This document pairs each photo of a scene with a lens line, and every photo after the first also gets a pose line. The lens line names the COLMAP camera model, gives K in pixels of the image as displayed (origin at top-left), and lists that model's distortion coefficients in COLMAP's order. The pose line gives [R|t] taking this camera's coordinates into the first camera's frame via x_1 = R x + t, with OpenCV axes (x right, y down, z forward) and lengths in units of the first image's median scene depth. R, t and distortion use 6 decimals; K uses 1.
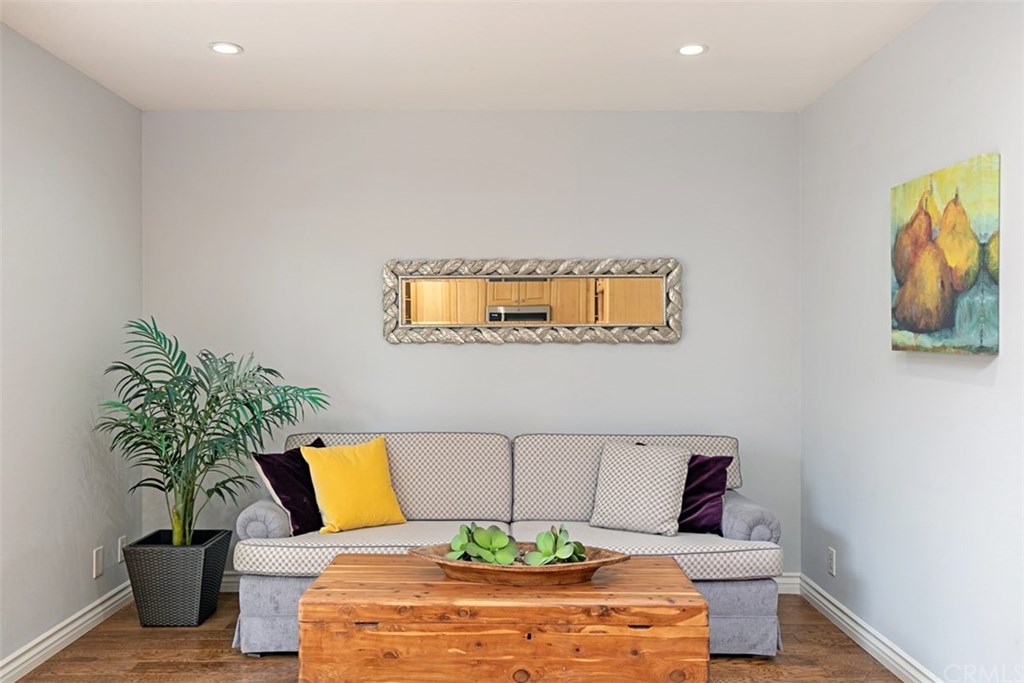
lens RADIAL K [[841.6, 0, 512.0], [0, 841.6, 341.5], [0, 0, 1]] dist [0.000049, -0.001173]
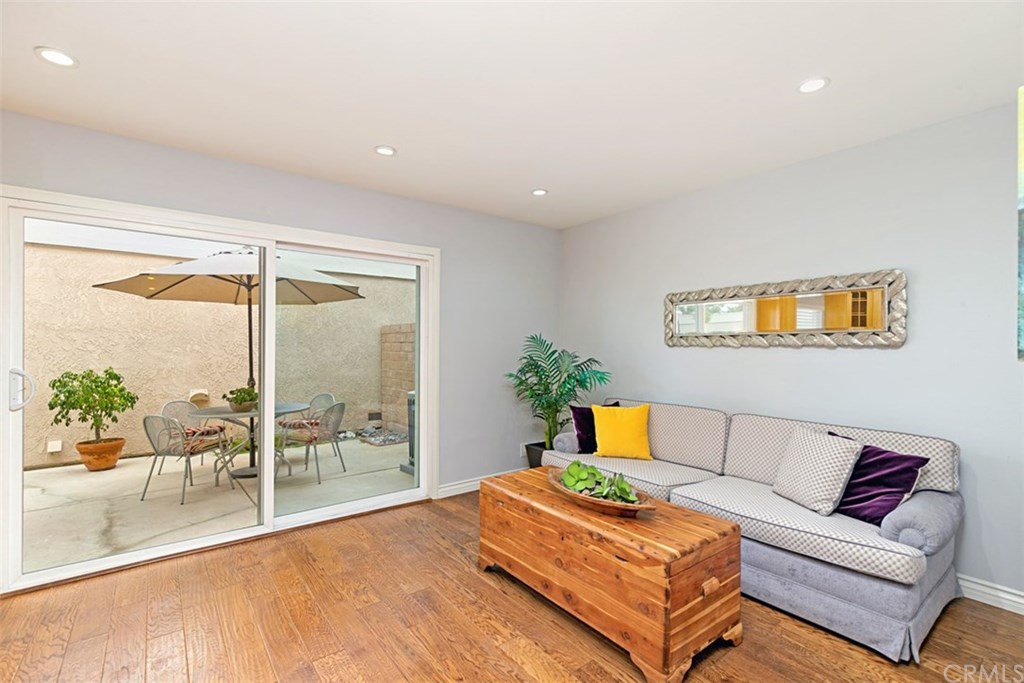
lens RADIAL K [[460.0, 0, 512.0], [0, 460.0, 341.5], [0, 0, 1]] dist [0.003460, 0.000046]
pose [[0.618858, -0.006869, -0.785473, 0.424103], [-0.000536, 0.999958, -0.009167, 0.001317], [0.785503, 0.006095, 0.618828, 0.281188]]
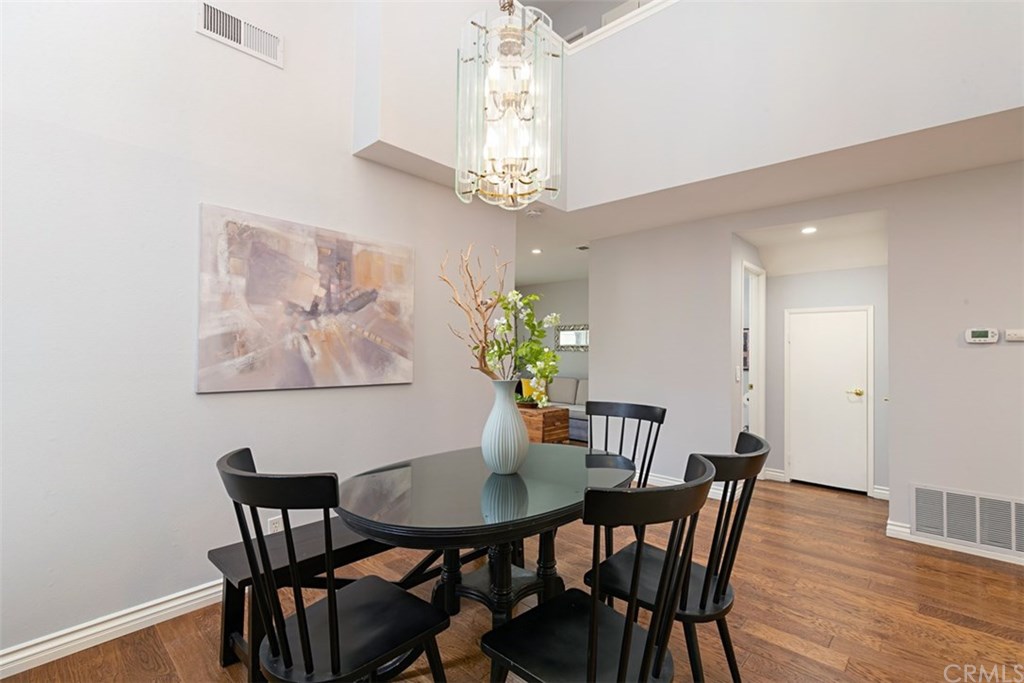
lens RADIAL K [[464.1, 0, 512.0], [0, 464.1, 341.5], [0, 0, 1]] dist [-0.002170, -0.000299]
pose [[0.736509, -0.010613, -0.676344, 1.143575], [-0.006207, 0.999729, -0.022447, 0.009136], [0.676399, 0.020731, 0.736243, -0.545338]]
